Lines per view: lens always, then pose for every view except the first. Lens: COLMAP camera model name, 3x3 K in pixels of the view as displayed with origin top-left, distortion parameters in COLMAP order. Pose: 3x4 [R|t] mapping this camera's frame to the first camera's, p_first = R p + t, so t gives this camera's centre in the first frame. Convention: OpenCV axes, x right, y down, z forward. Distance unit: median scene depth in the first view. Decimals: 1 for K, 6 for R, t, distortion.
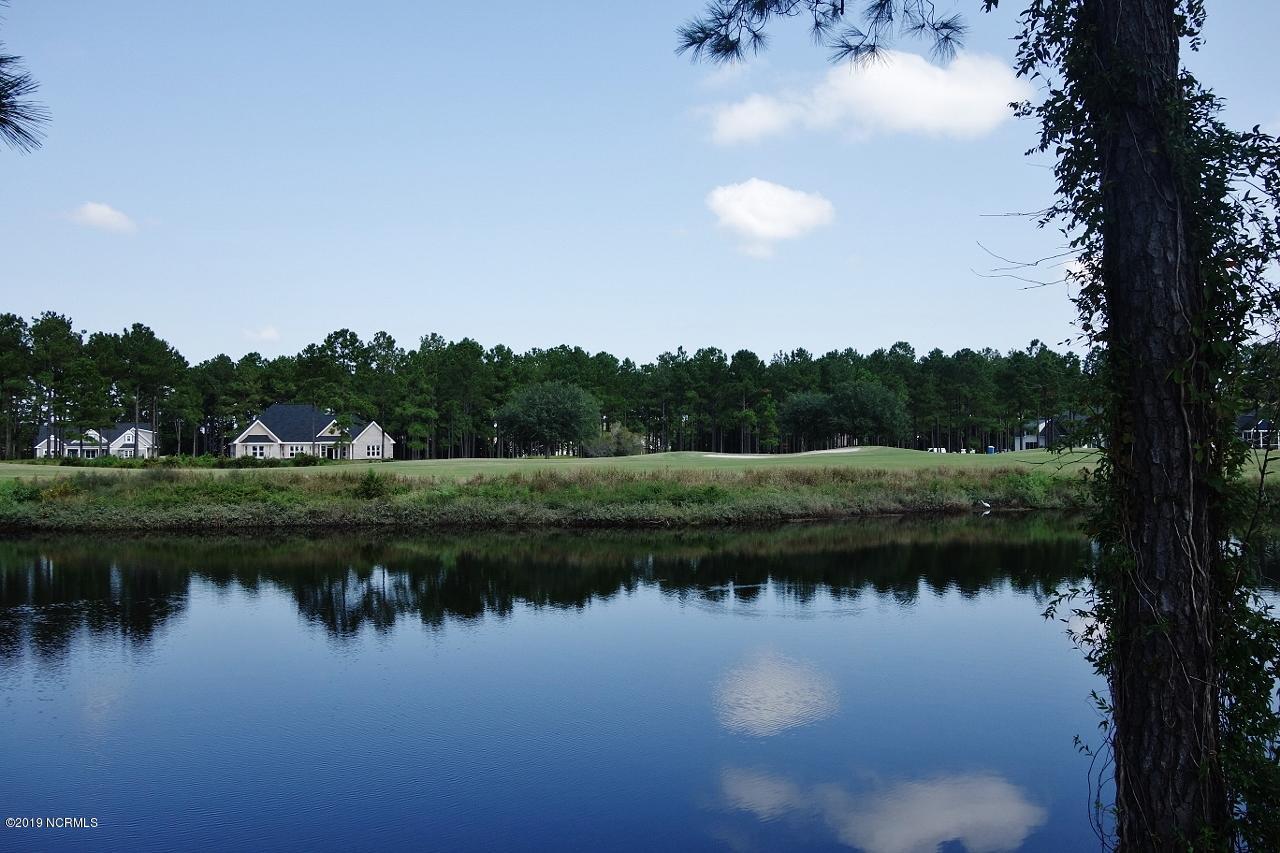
lens RADIAL K [[1001.1, 0, 644.1], [0, 1001.1, 425.5], [0, 0, 1]] dist [-0.030057, 0.002239]
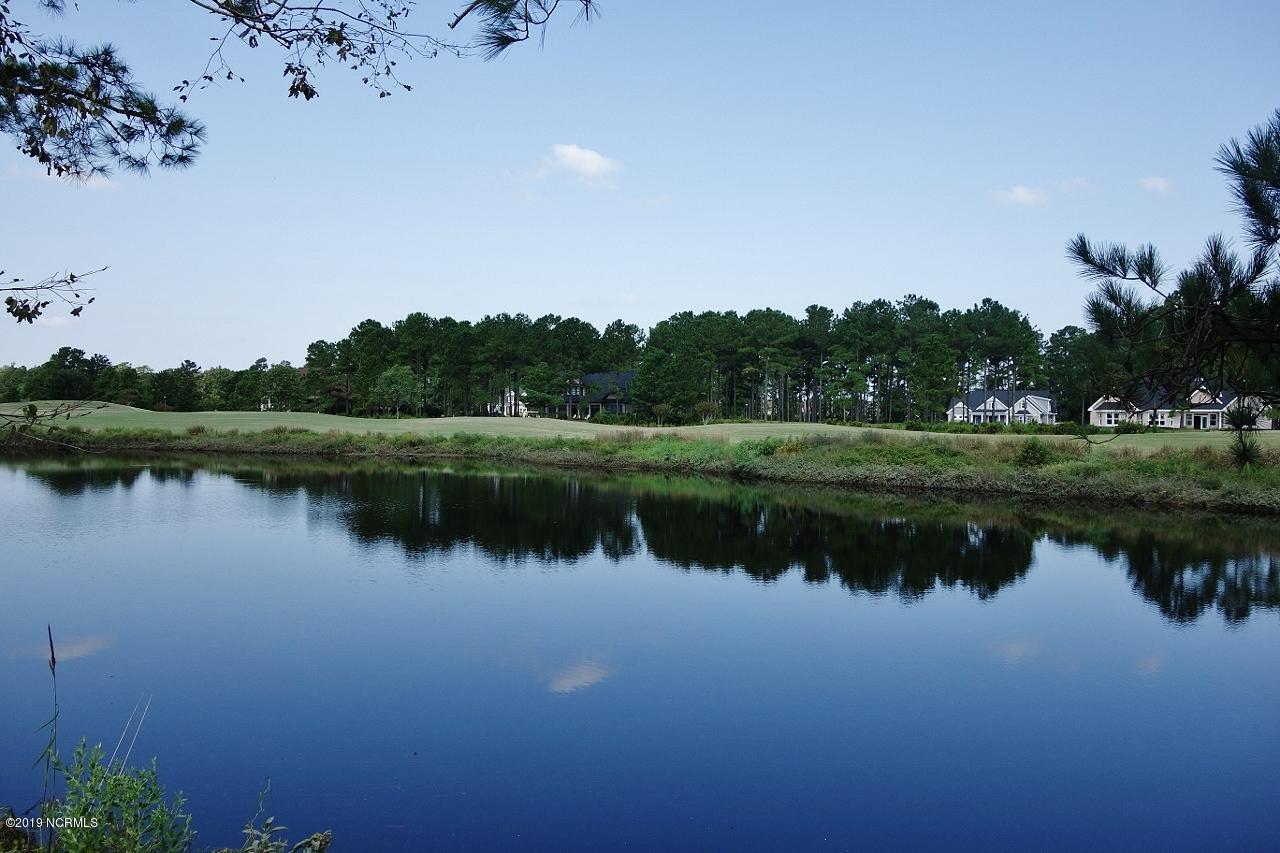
lens RADIAL K [[1001.1, 0, 645.5], [0, 1001.1, 392.8], [0, 0, 1]] dist [-0.030057, 0.002239]
pose [[0.614757, -0.006431, -0.788691, 0.115143], [0.006891, 0.999972, -0.002783, 0.000056], [0.788687, -0.003724, 0.614784, 0.041507]]
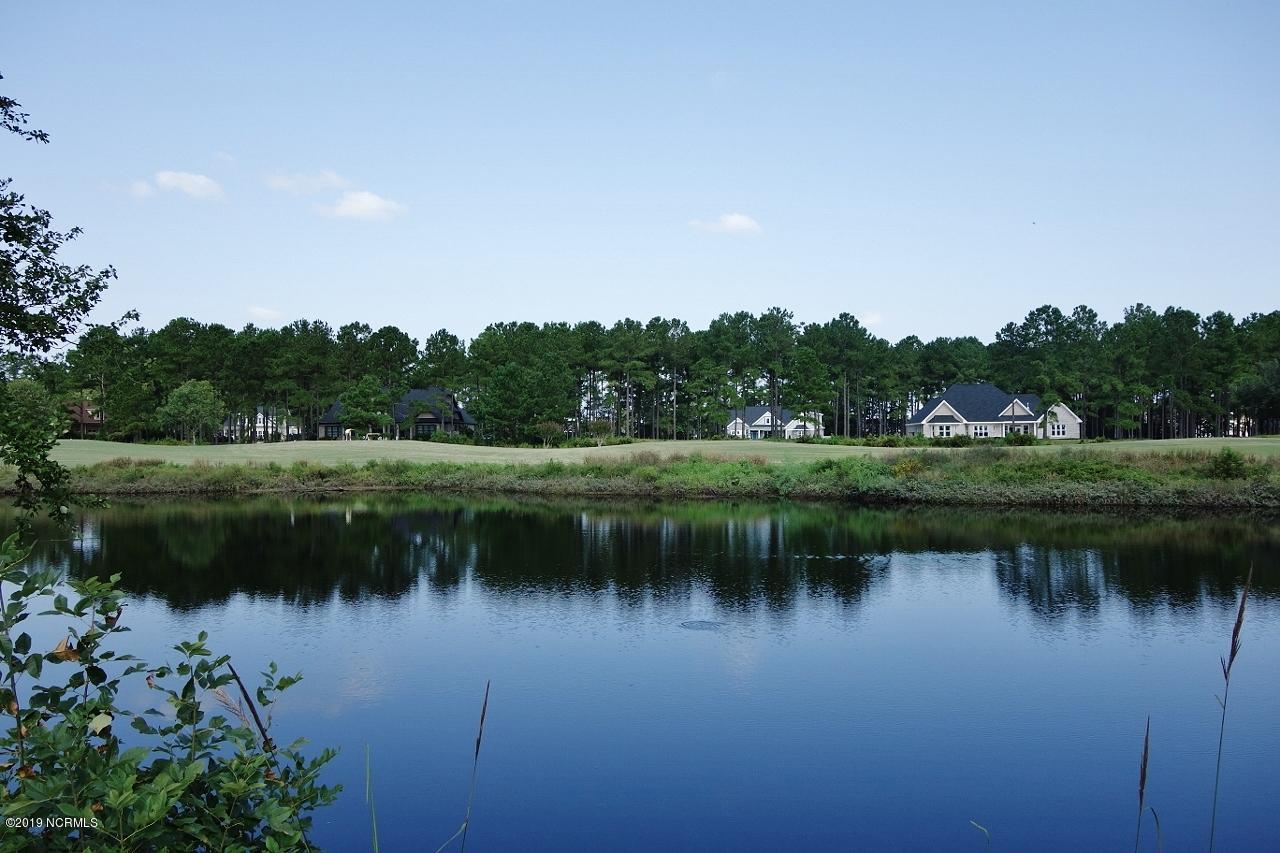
lens RADIAL K [[1001.1, 0, 648.2], [0, 1001.1, 437.9], [0, 0, 1]] dist [-0.030057, 0.002239]
pose [[0.840098, -0.000003, -0.542435, -0.097989], [0.017350, 0.999489, 0.026865, 0.000141], [0.542158, -0.031980, 0.839668, -0.031404]]
